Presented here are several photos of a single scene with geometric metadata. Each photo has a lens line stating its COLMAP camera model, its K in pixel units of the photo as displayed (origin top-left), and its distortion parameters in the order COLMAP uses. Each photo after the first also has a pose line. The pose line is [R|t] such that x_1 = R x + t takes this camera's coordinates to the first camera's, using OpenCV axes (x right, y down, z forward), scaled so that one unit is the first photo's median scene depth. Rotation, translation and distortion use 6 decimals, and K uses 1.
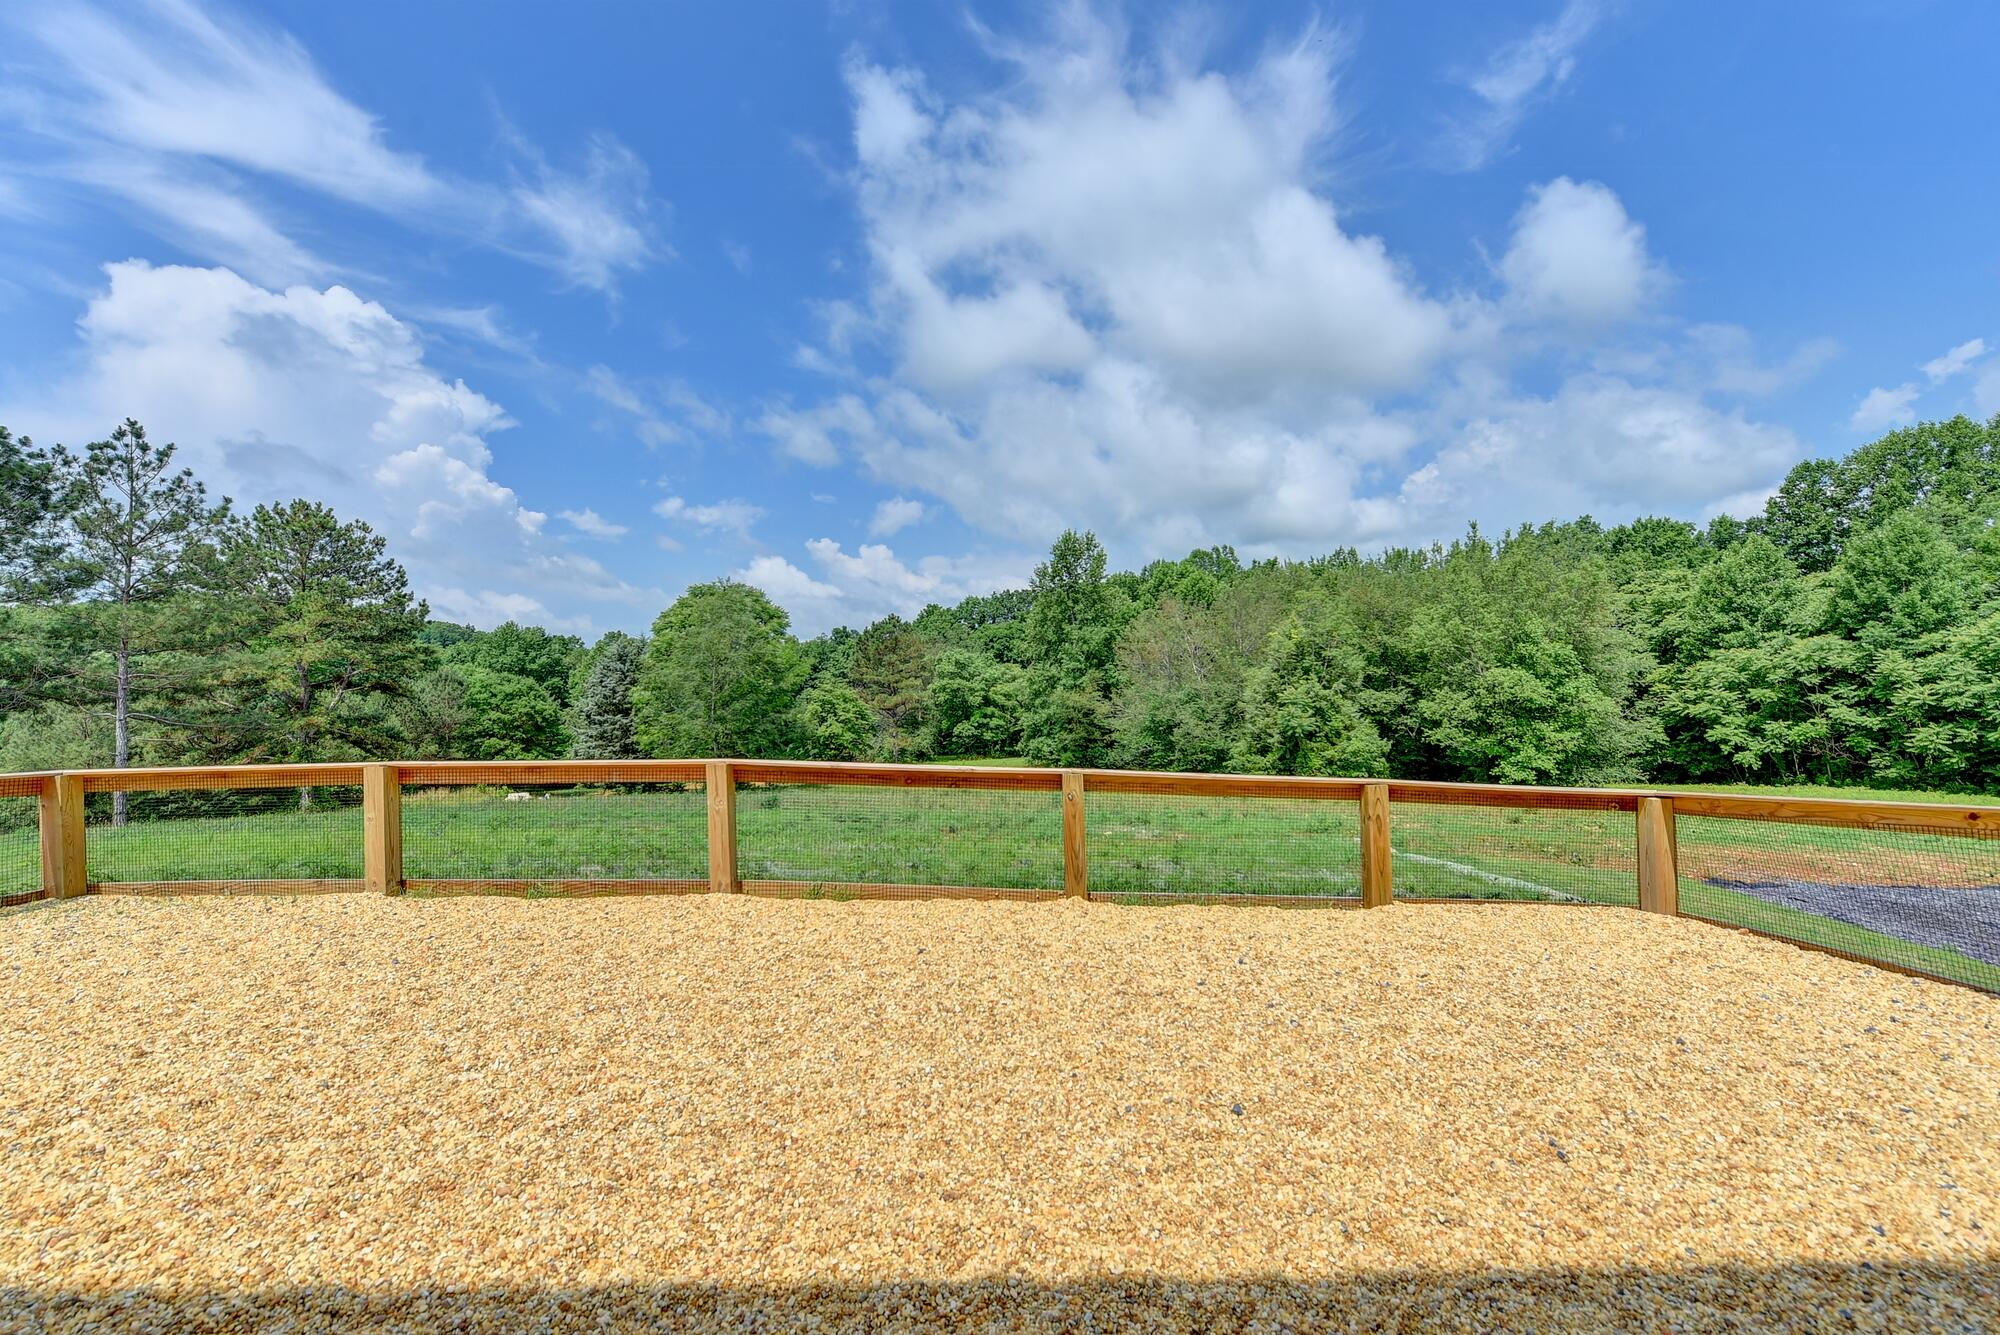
lens RADIAL K [[800.2, 0, 991.5], [0, 800.2, 668.7], [0, 0, 1]] dist [-0.006218, -0.000556]
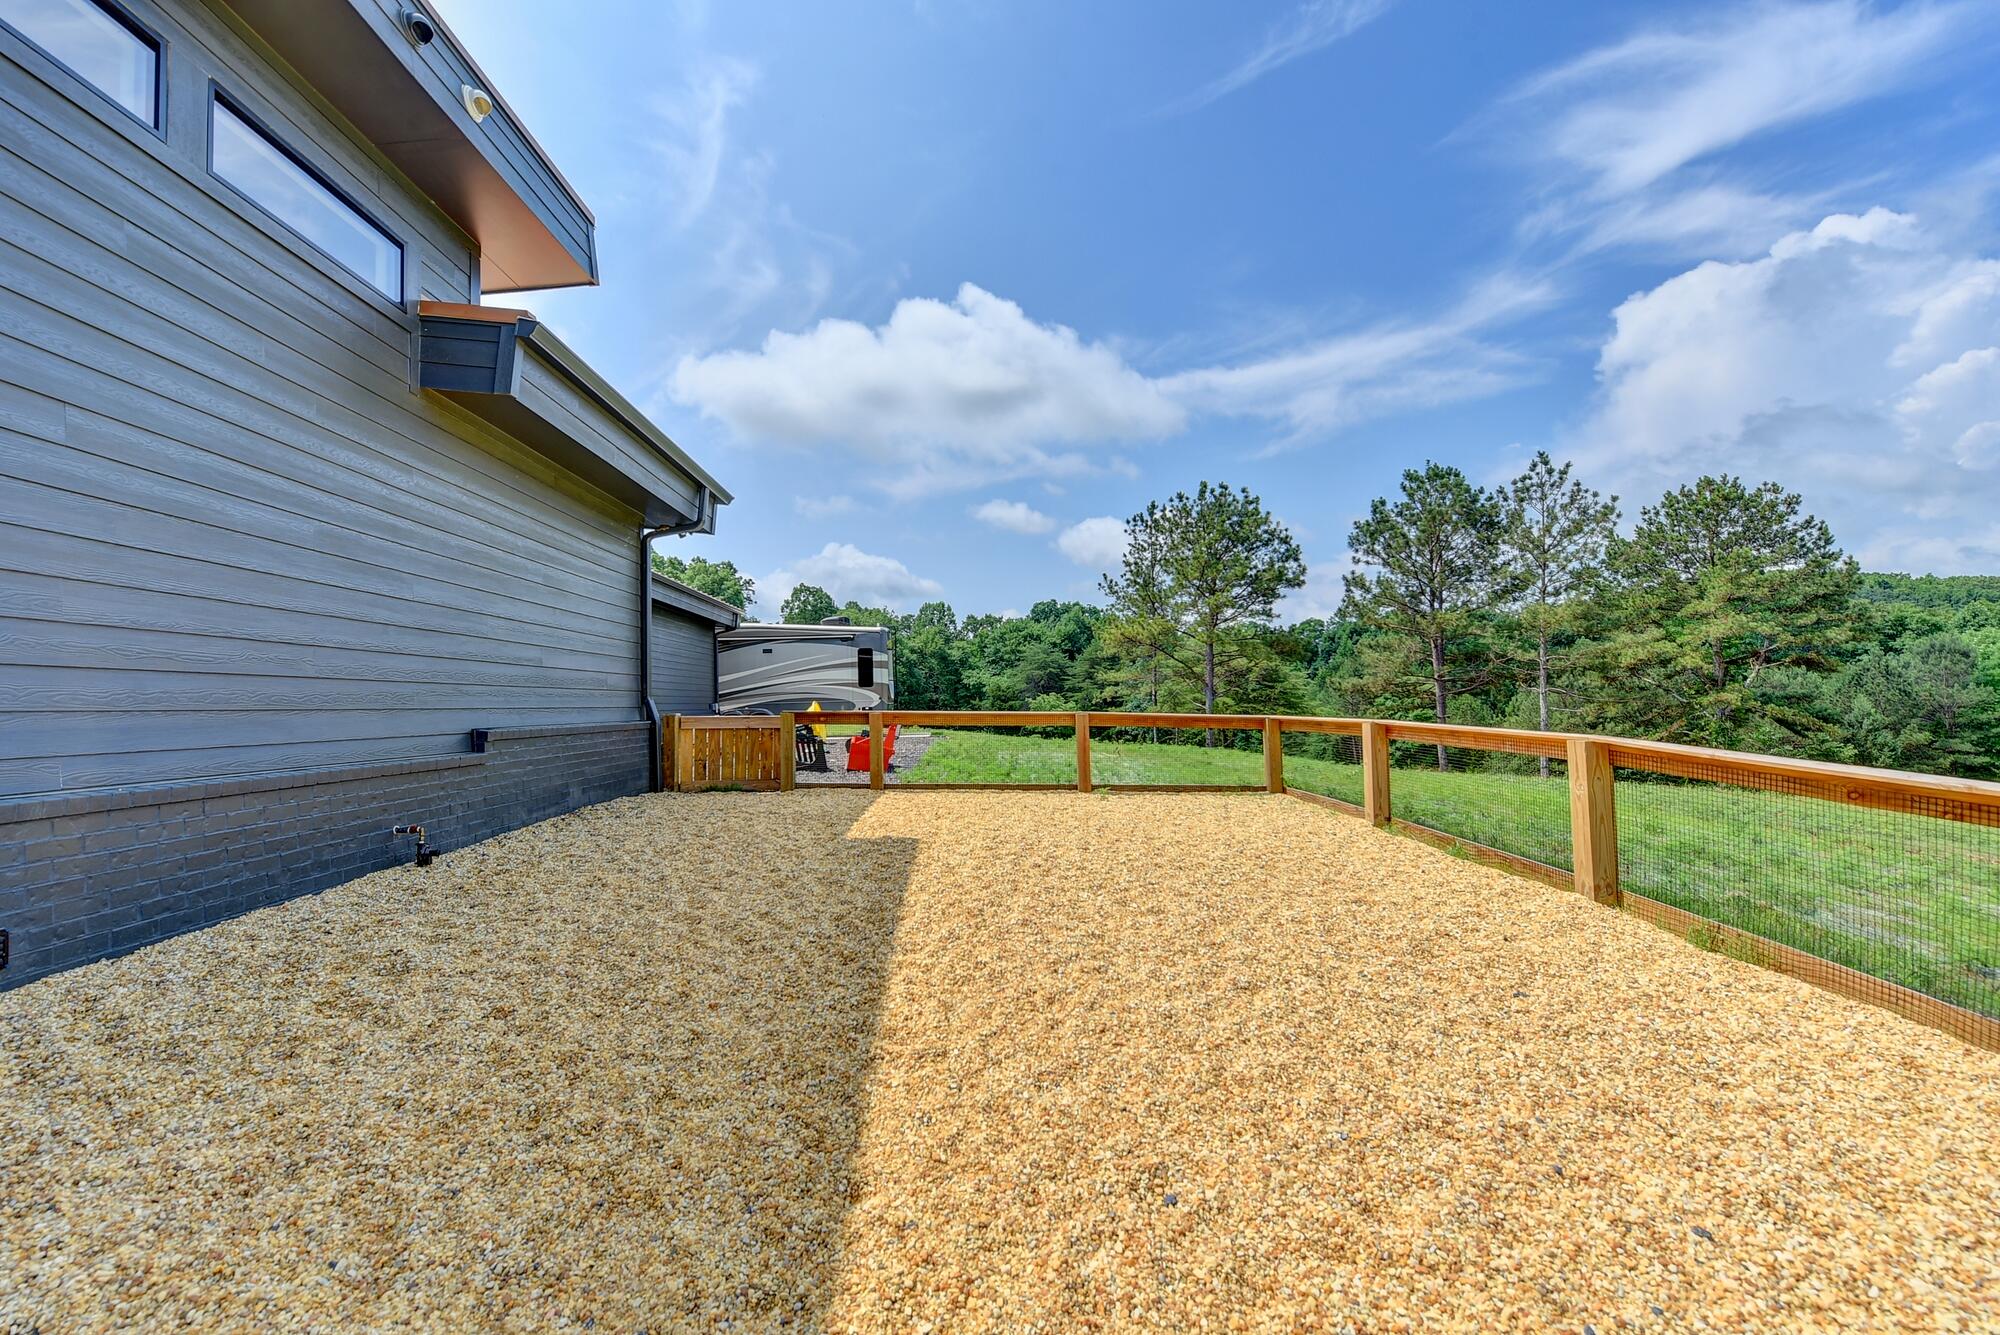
lens RADIAL K [[800.2, 0, 999.4], [0, 800.2, 672.4], [0, 0, 1]] dist [-0.006218, -0.000556]
pose [[0.031225, -0.010987, -0.999452, 0.096995], [0.042497, 0.999050, -0.009655, 0.005147], [0.998609, -0.042172, 0.031663, 0.072441]]
